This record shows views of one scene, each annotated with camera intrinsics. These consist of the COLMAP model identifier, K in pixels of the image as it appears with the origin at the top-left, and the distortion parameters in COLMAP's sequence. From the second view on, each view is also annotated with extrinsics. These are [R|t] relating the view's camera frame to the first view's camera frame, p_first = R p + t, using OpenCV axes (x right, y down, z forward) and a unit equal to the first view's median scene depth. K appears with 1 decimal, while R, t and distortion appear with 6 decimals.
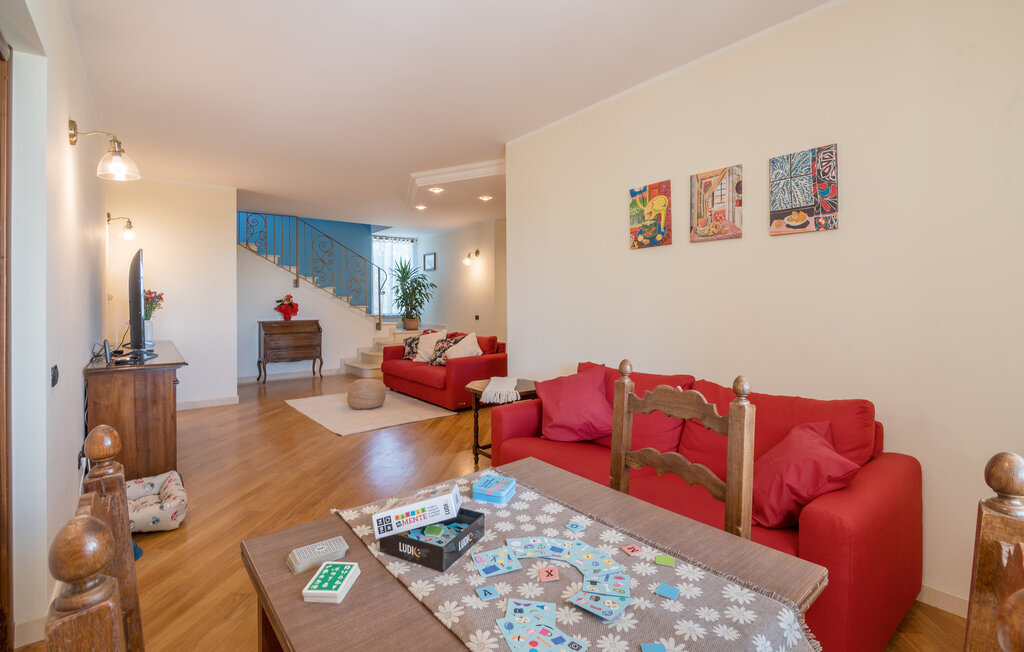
lens RADIAL K [[467.2, 0, 510.4], [0, 467.2, 297.3], [0, 0, 1]] dist [-0.006080, -0.001020]
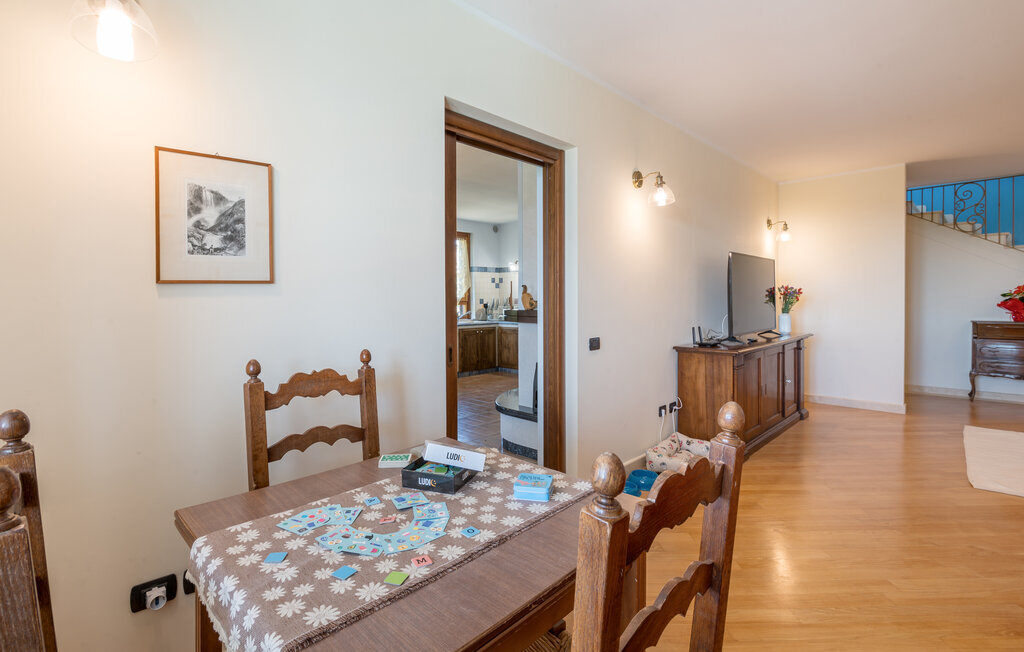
lens RADIAL K [[472.4, 0, 503.5], [0, 472.4, 309.3], [0, 0, 1]] dist [-0.004118, -0.000639]
pose [[0.111305, 0.024280, -0.993490, 0.150039], [0.013910, 0.999565, 0.025987, 0.001000], [0.993689, -0.016712, 0.110919, 0.131288]]
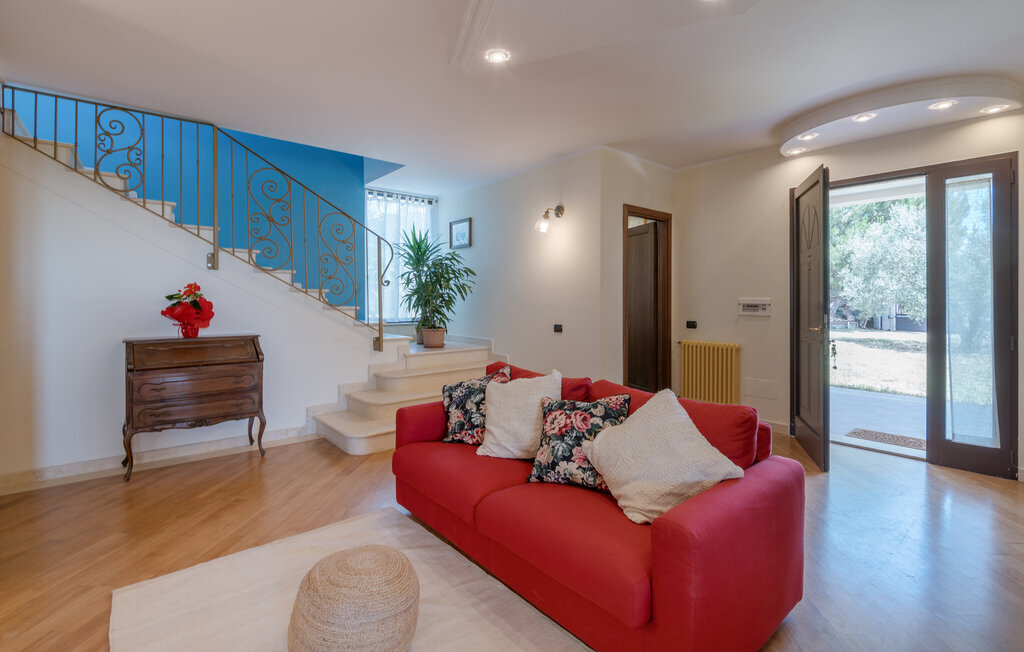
lens RADIAL K [[467.2, 0, 510.4], [0, 467.2, 297.3], [0, 0, 1]] dist [-0.006080, -0.001020]
pose [[0.999783, 0.005355, 0.020154, -0.157560], [-0.005467, 0.999970, 0.005502, 0.004165], [-0.020124, -0.005611, 0.999782, 0.511686]]
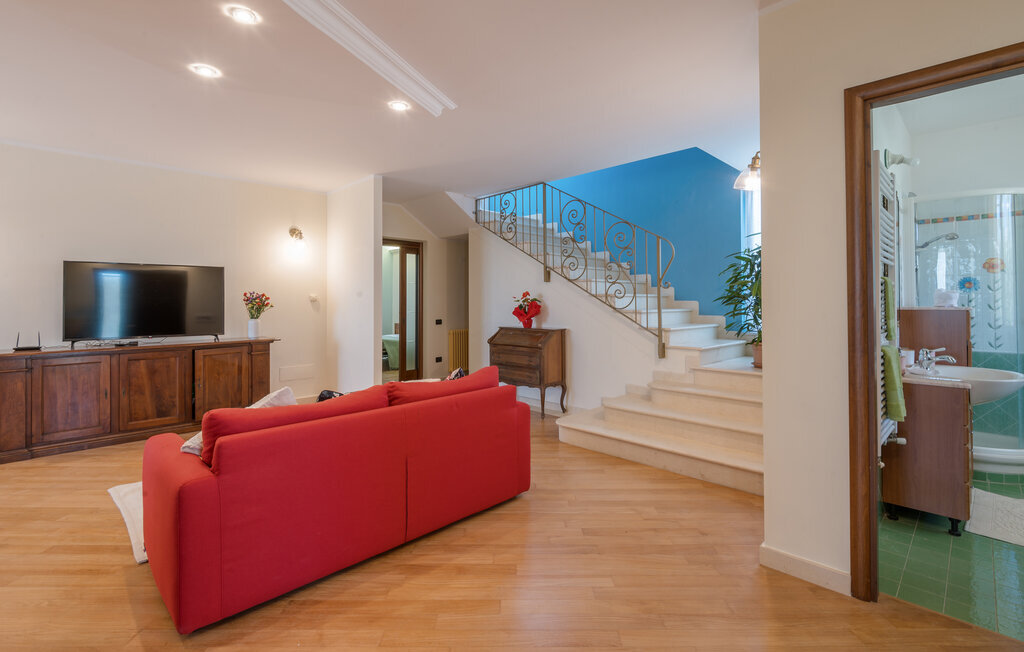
lens RADIAL K [[467.2, 0, 510.4], [0, 467.2, 297.3], [0, 0, 1]] dist [-0.006080, -0.001020]
pose [[0.105974, -0.004875, -0.994357, 0.245328], [0.010137, 0.999941, -0.003822, 0.004512], [0.994317, -0.009675, 0.106017, 0.889278]]
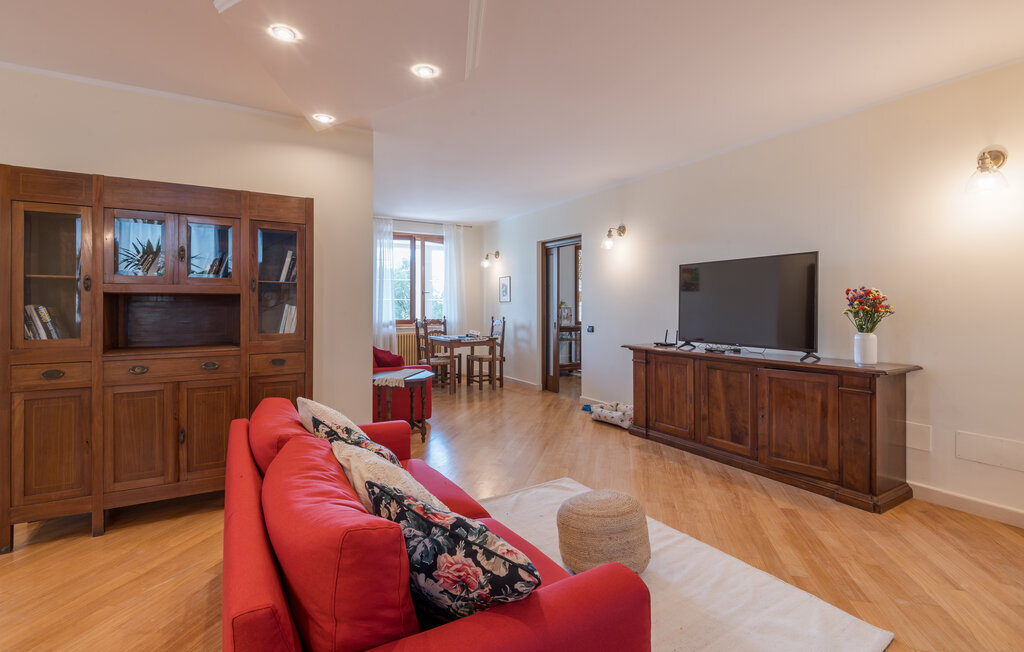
lens RADIAL K [[464.8, 0, 515.0], [0, 464.8, 311.9], [0, 0, 1]] dist [0.000424, -0.000064]
pose [[-0.993186, -0.000088, 0.116538, -0.207409], [0.000404, 0.999991, 0.004198, 0.010059], [-0.116537, 0.004217, -0.993177, 1.021106]]
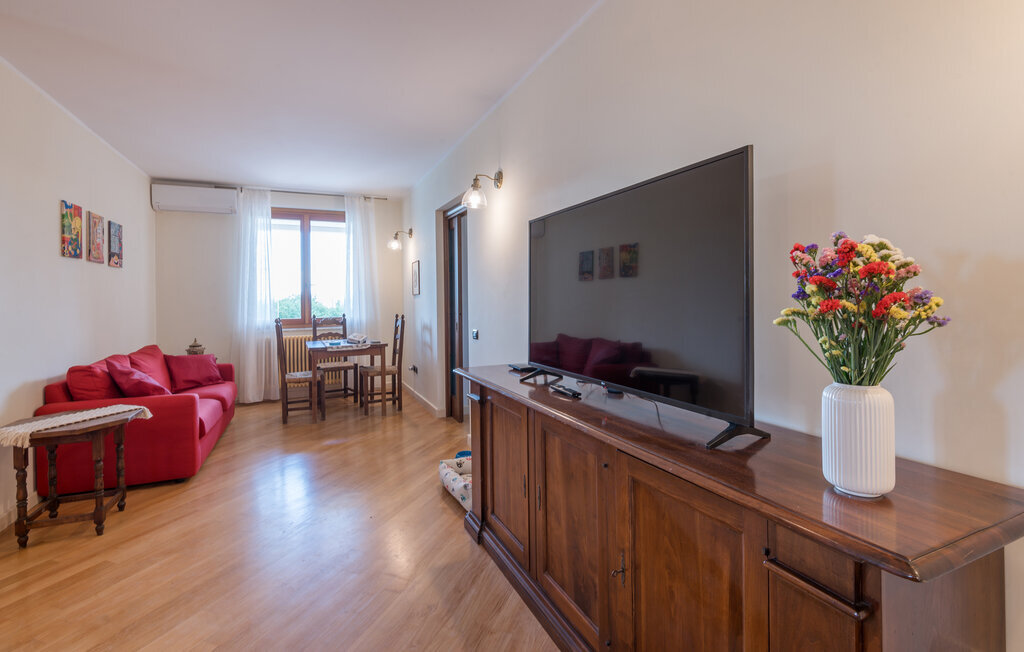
lens RADIAL K [[467.2, 0, 510.4], [0, 467.2, 297.3], [0, 0, 1]] dist [-0.006080, -0.001020]
pose [[-0.967221, 0.017056, 0.253362, -0.399287], [0.015328, 0.999844, -0.008793, 0.006430], [-0.253472, -0.004621, -0.967332, 0.737212]]
